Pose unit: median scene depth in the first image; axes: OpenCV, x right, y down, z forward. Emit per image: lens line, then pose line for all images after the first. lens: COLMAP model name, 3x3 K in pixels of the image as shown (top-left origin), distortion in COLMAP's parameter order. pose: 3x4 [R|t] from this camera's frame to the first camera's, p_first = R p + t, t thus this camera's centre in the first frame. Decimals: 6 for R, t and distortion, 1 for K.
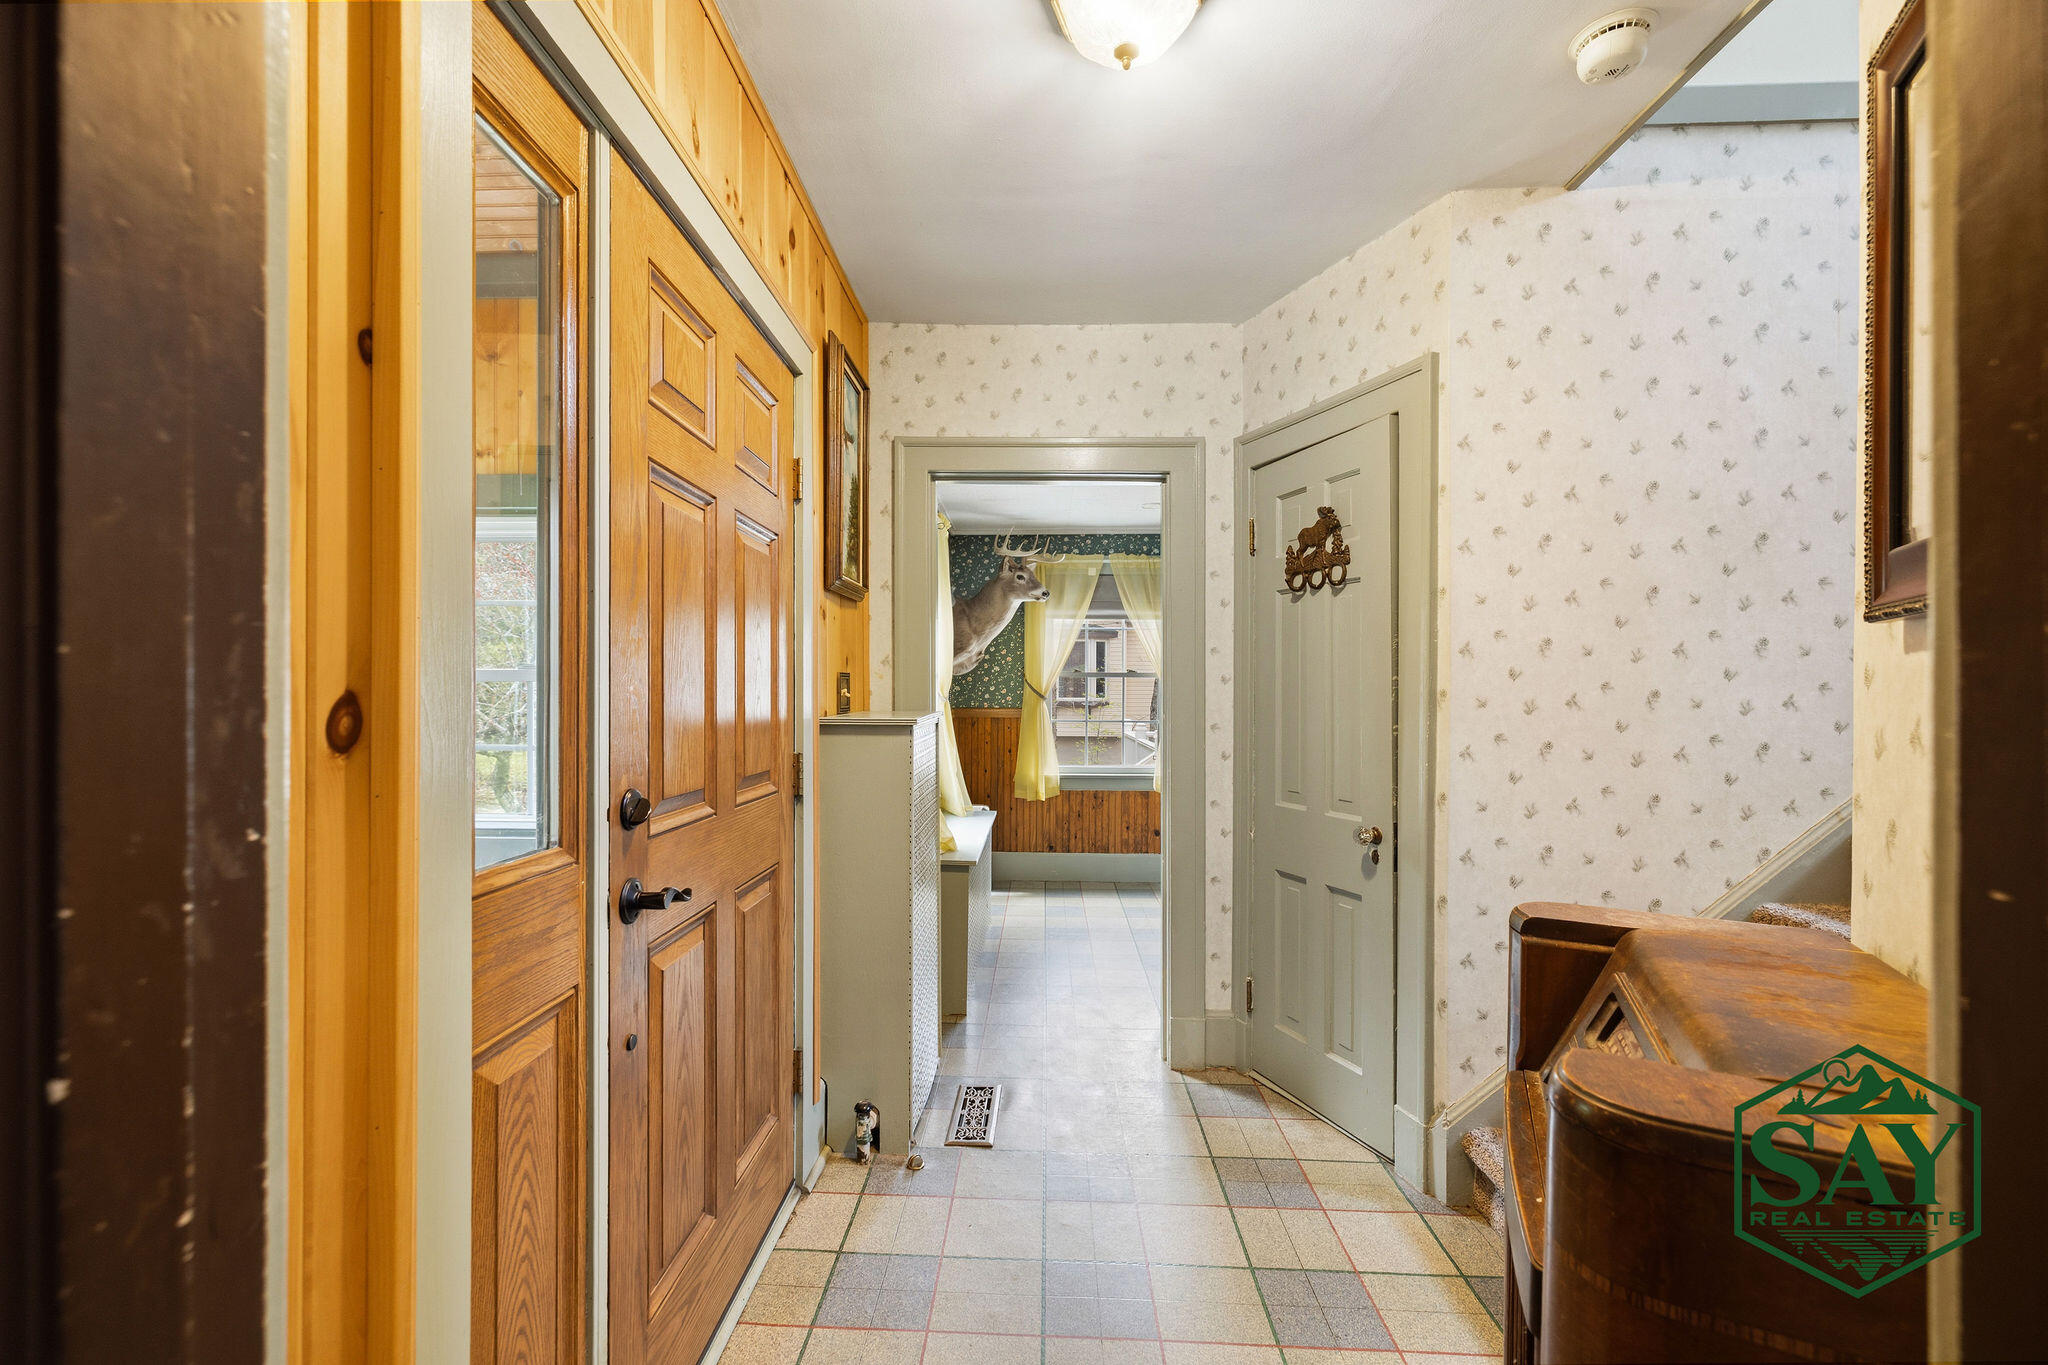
lens RADIAL K [[866.5, 0, 1017.4], [0, 866.5, 690.2], [0, 0, 1]] dist [0.004360, -0.001047]
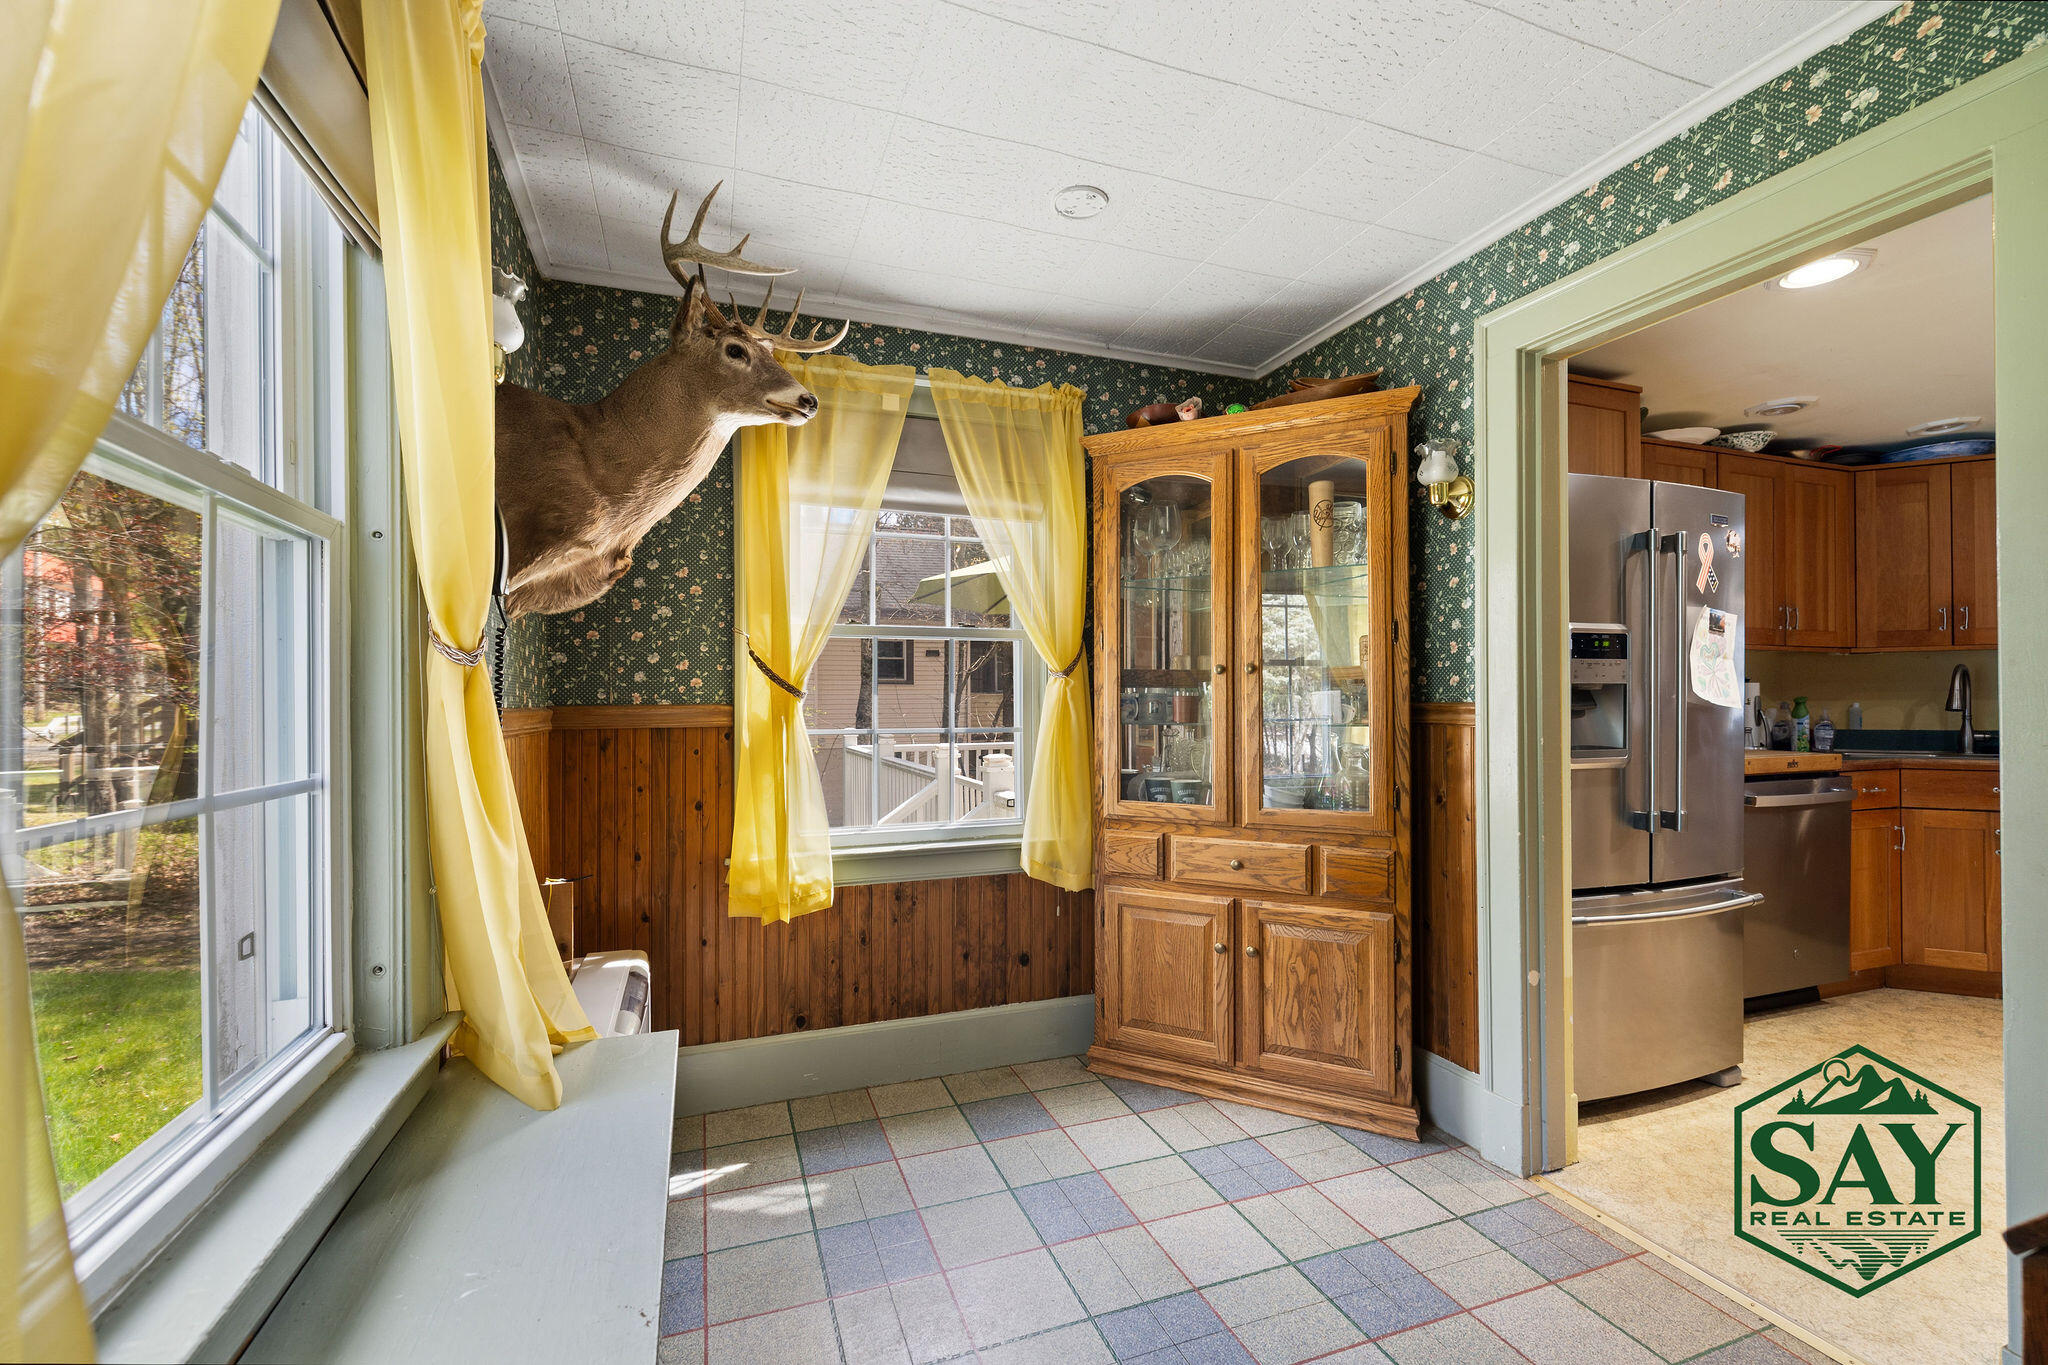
lens RADIAL K [[866.5, 0, 1022.6], [0, 866.5, 693.3], [0, 0, 1]] dist [0.004360, -0.001047]
pose [[0.926163, -0.004594, 0.377096, -0.022258], [0.006396, 0.999973, -0.003526, 0.017459], [-0.377069, 0.005678, 0.926168, 0.554714]]
